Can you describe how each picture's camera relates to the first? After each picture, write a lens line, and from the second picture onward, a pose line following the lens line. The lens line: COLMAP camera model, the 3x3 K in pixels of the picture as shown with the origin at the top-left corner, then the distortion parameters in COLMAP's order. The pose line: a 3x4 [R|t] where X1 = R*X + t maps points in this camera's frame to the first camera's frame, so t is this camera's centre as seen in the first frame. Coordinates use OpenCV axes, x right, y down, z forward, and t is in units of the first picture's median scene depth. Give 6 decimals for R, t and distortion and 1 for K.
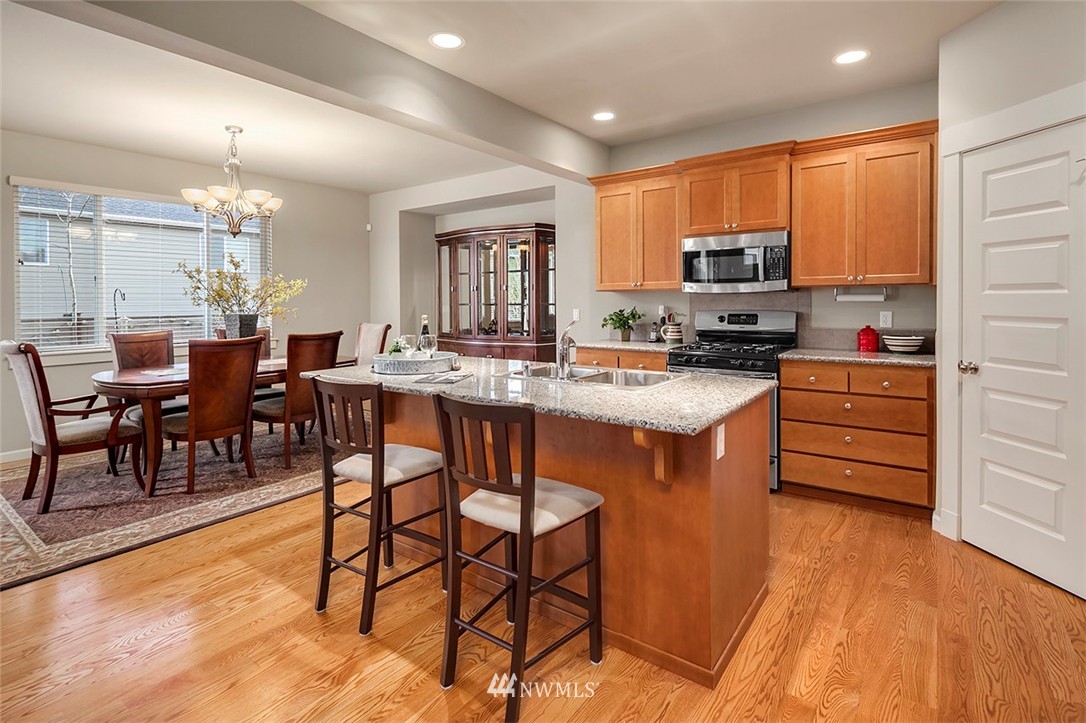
lens RADIAL K [[527.4, 0, 537.0], [0, 527.4, 304.2], [0, 0, 1]] dist [0.000623, -0.002847]
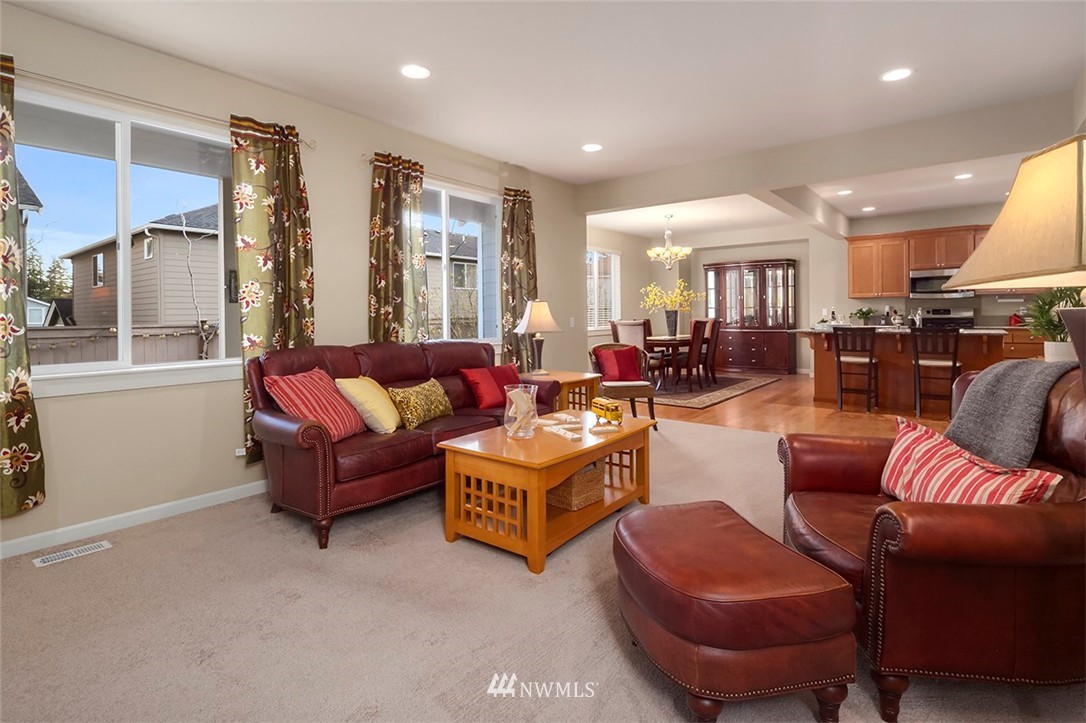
lens RADIAL K [[527.4, 0, 542.4], [0, 527.4, 314.5], [0, 0, 1]] dist [0.000623, -0.002847]
pose [[0.999119, -0.003754, -0.041800, -1.072738], [0.003564, 0.999983, -0.004619, 0.044960], [0.041817, 0.004466, 0.999115, -1.076960]]
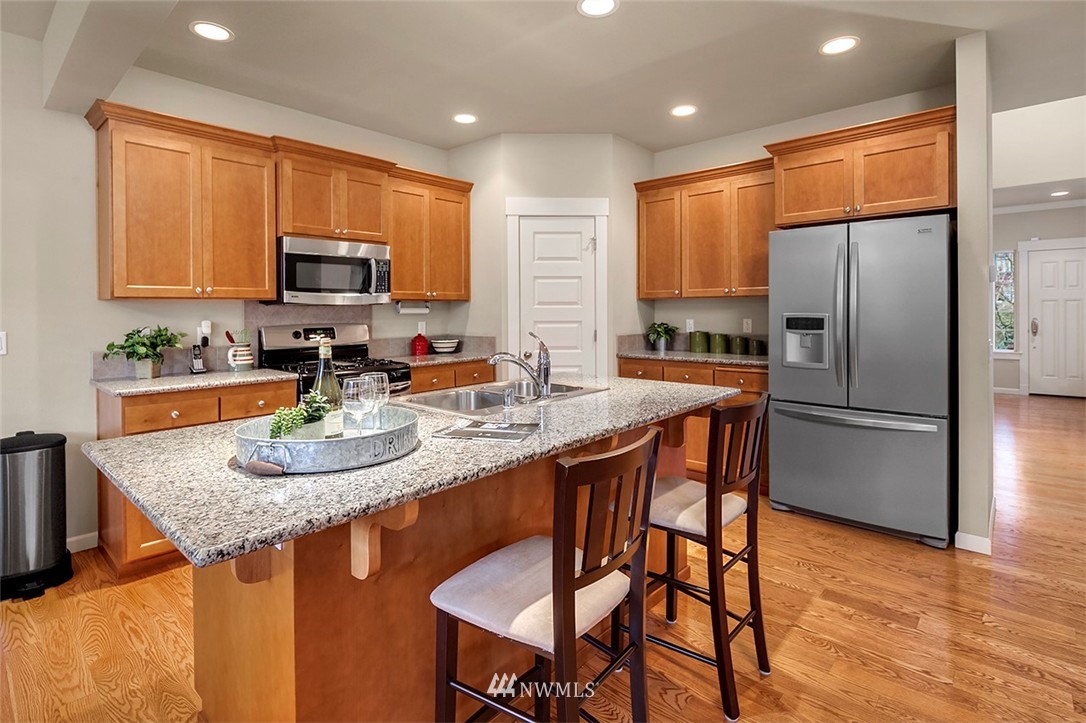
lens RADIAL K [[527.4, 0, 531.9], [0, 527.4, 315.0], [0, 0, 1]] dist [0.000623, -0.002847]
pose [[0.097134, -0.000999, 0.995271, -0.516268], [0.016727, 0.999860, -0.000629, 0.002775], [-0.995131, 0.016709, 0.097137, 0.587206]]
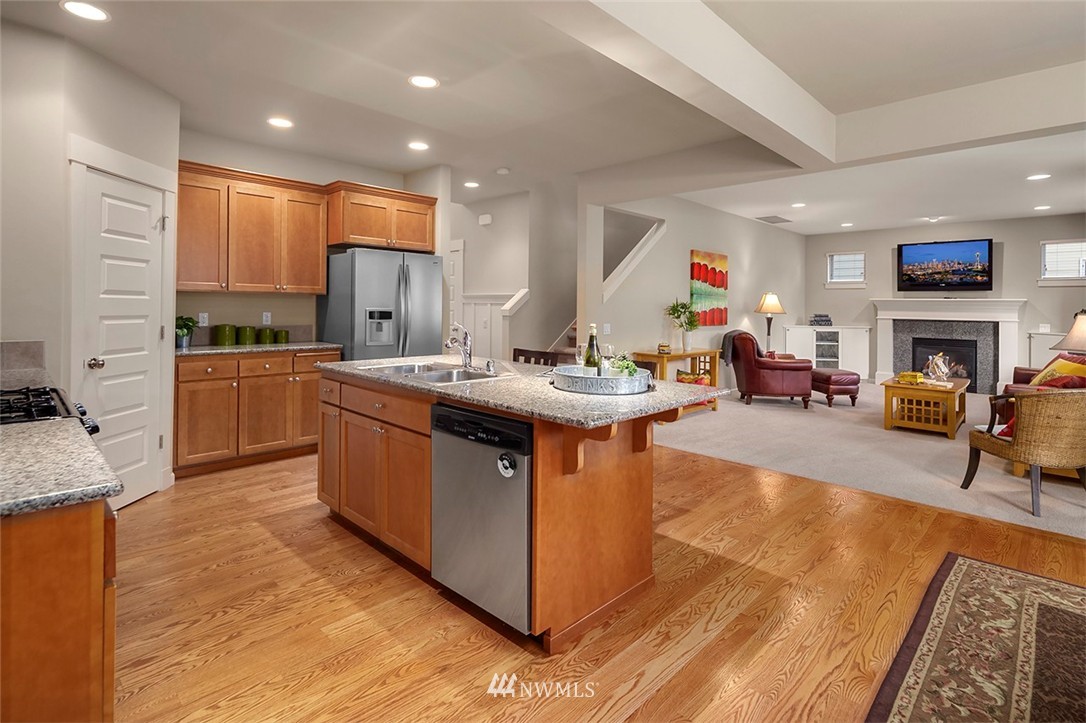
lens RADIAL K [[527.4, 0, 530.7], [0, 527.4, 306.3], [0, 0, 1]] dist [0.000623, -0.002847]
pose [[-0.989716, -0.006744, 0.142887, -0.175185], [-0.005457, 0.999941, 0.009395, -0.011043], [-0.142942, 0.008518, -0.989694, 1.385172]]
